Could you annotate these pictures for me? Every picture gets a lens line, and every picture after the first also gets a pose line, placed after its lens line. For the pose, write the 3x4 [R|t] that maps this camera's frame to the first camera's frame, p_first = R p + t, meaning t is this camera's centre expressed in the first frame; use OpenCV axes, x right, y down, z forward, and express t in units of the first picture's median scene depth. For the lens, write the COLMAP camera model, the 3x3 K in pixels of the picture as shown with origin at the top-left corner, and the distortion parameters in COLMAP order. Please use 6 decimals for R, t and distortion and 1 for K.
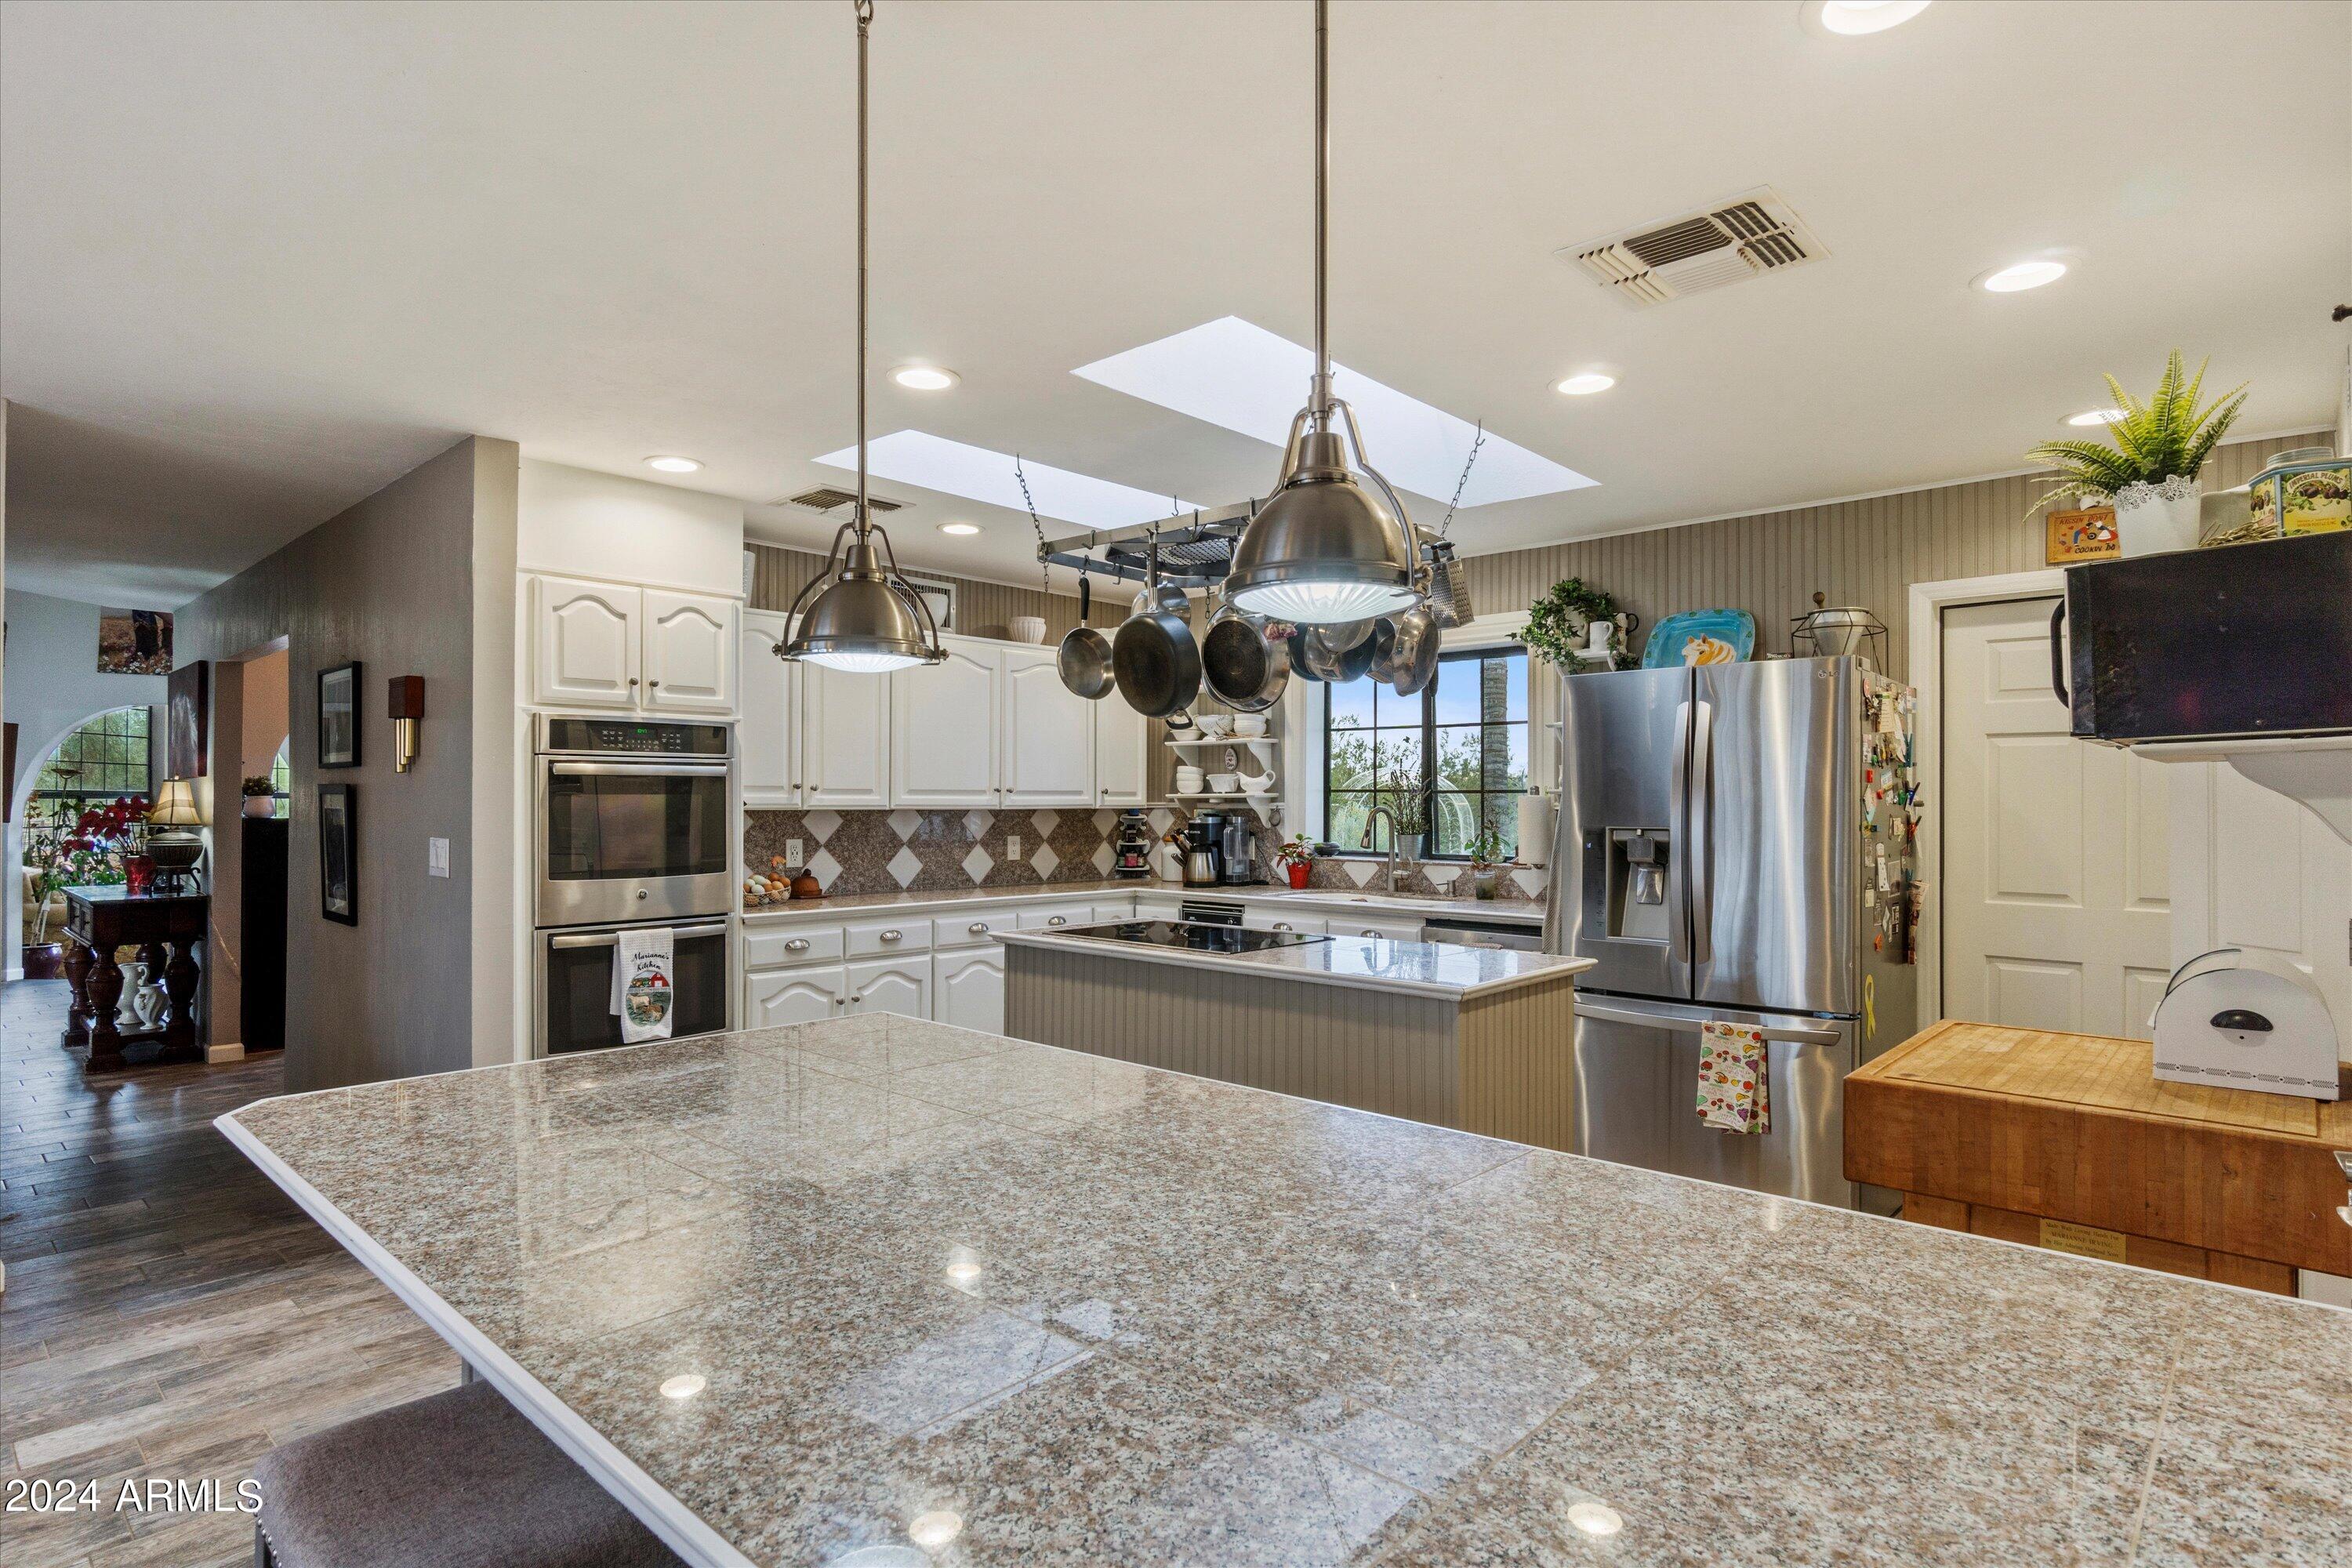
lens RADIAL K [[1220.1, 0, 1169.7], [0, 1220.1, 788.3], [0, 0, 1]] dist [0.000932, 0.000143]
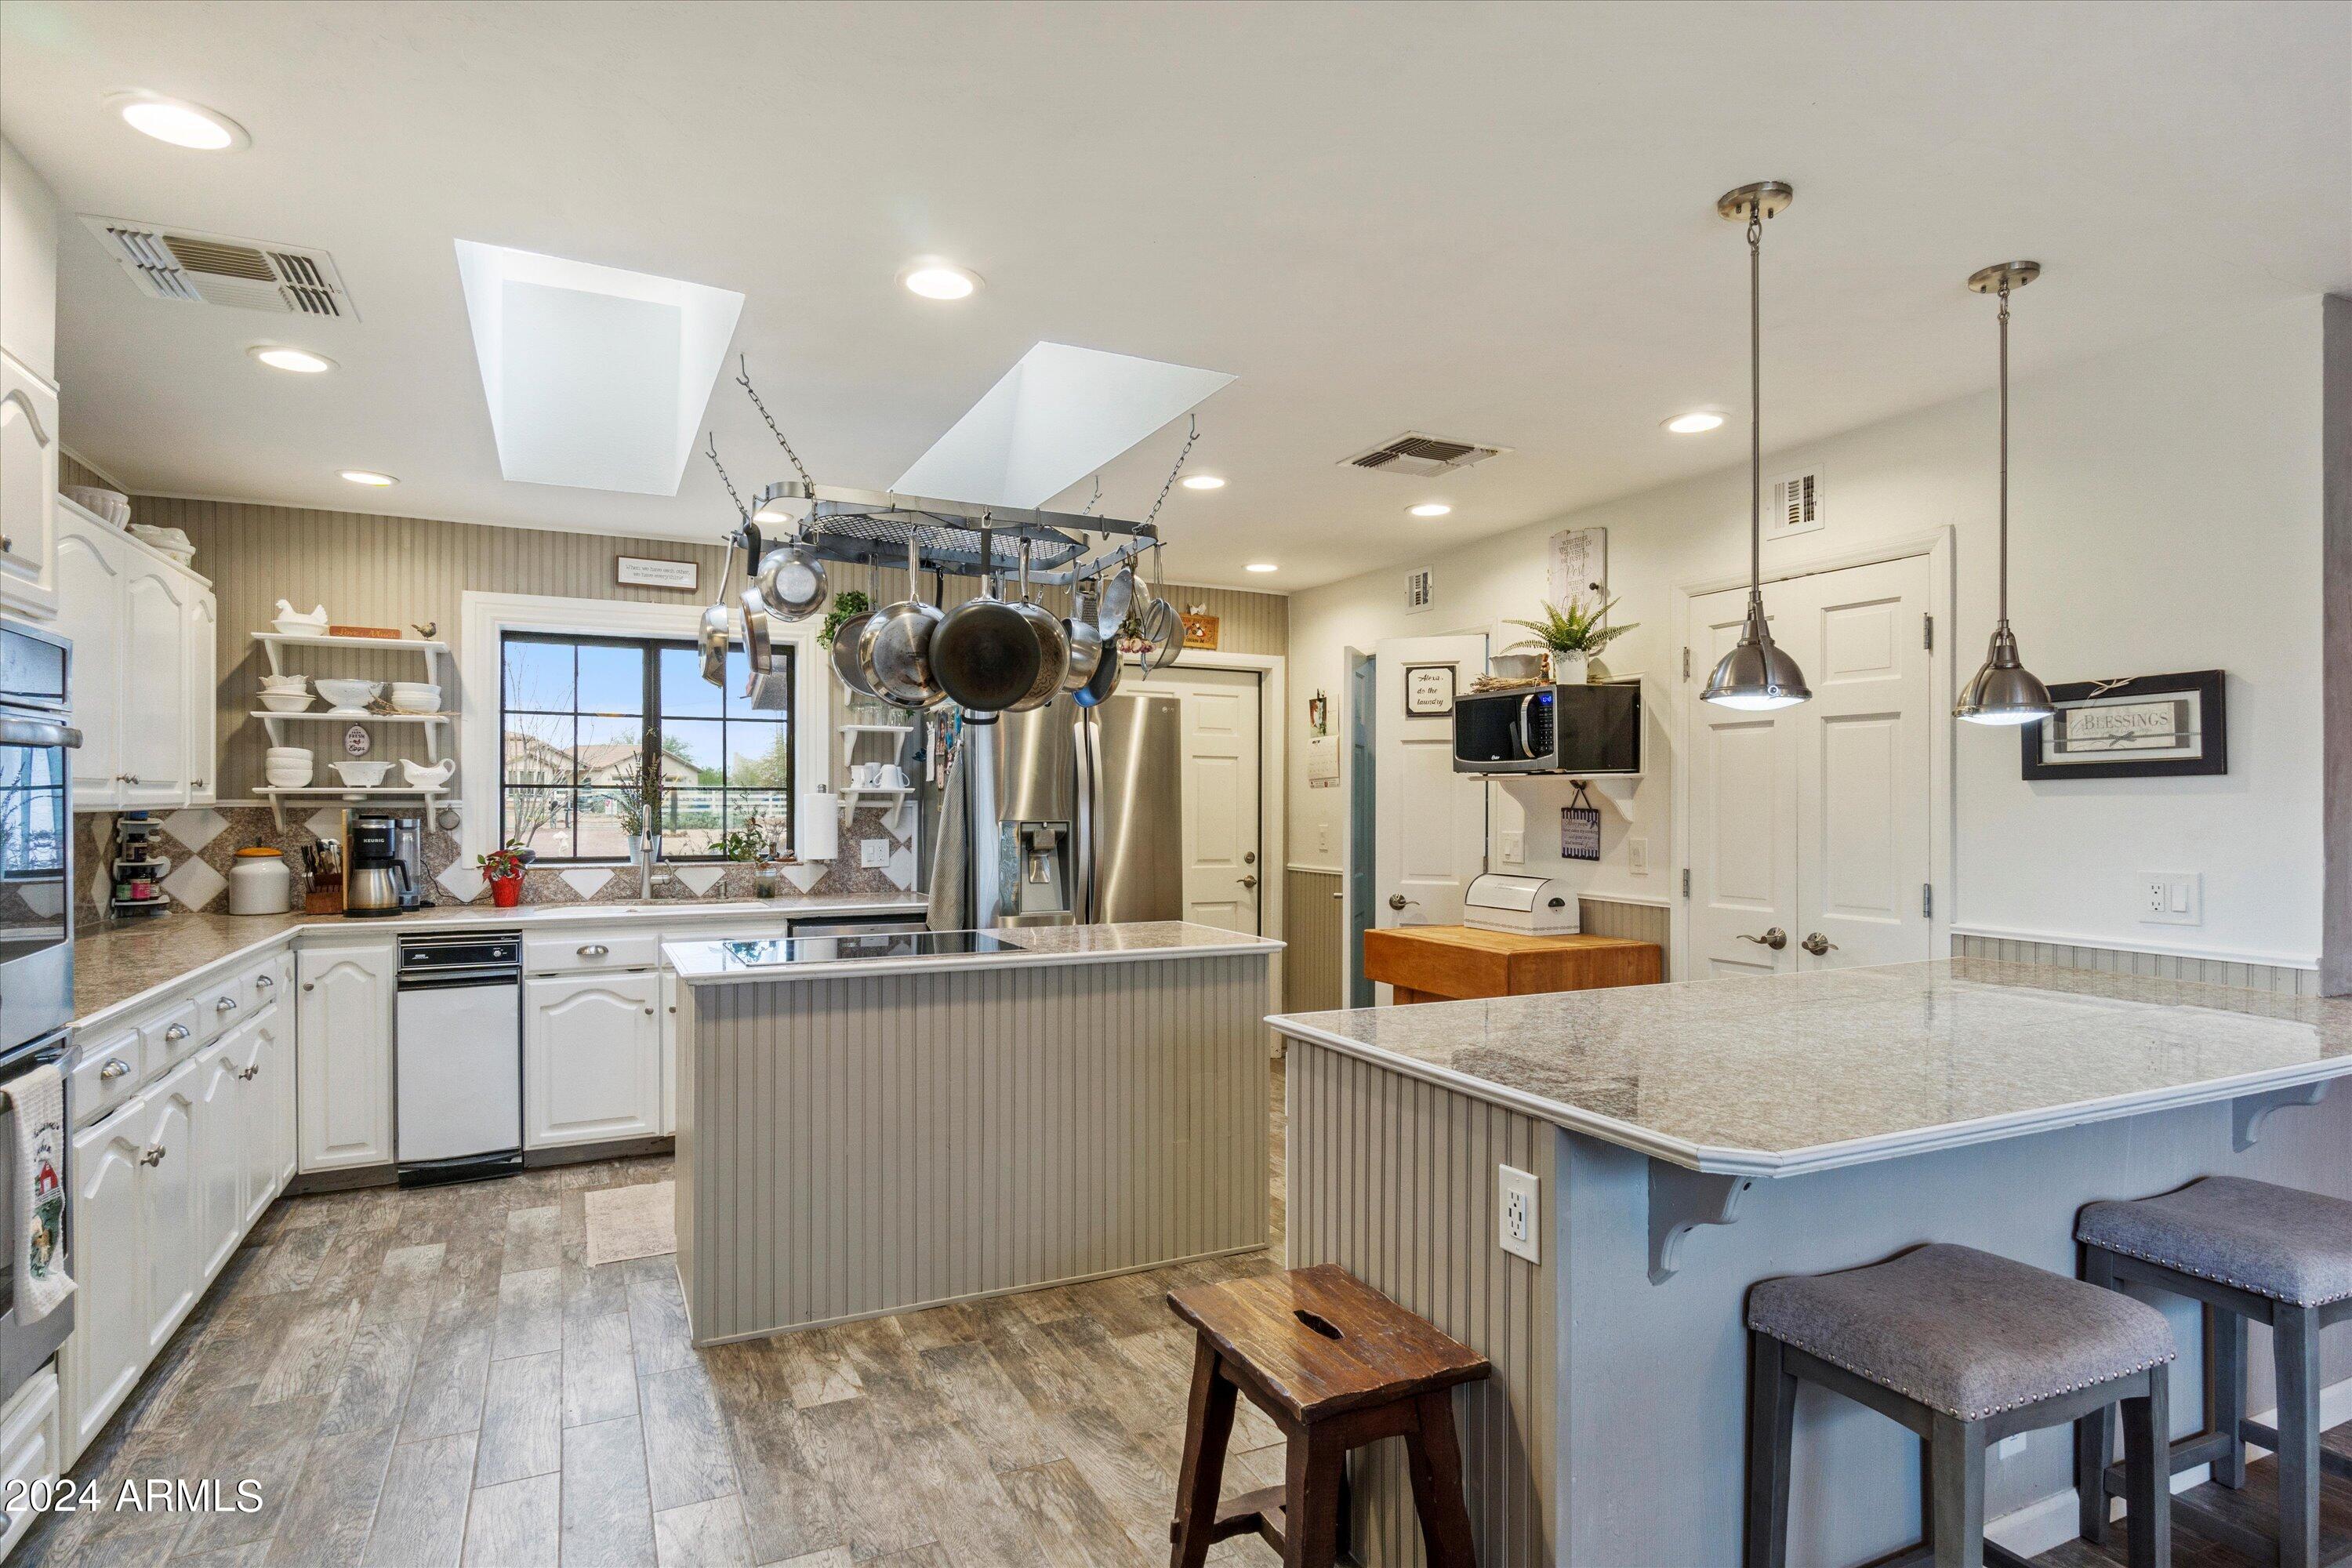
lens RADIAL K [[1220.1, 0, 1168.3], [0, 1220.1, 796.7], [0, 0, 1]] dist [0.000932, 0.000143]
pose [[0.362377, 0.002844, 0.932027, -0.473653], [-0.012822, 0.999916, 0.001934, 0.002254], [-0.931943, -0.012651, 0.362383, 0.291896]]
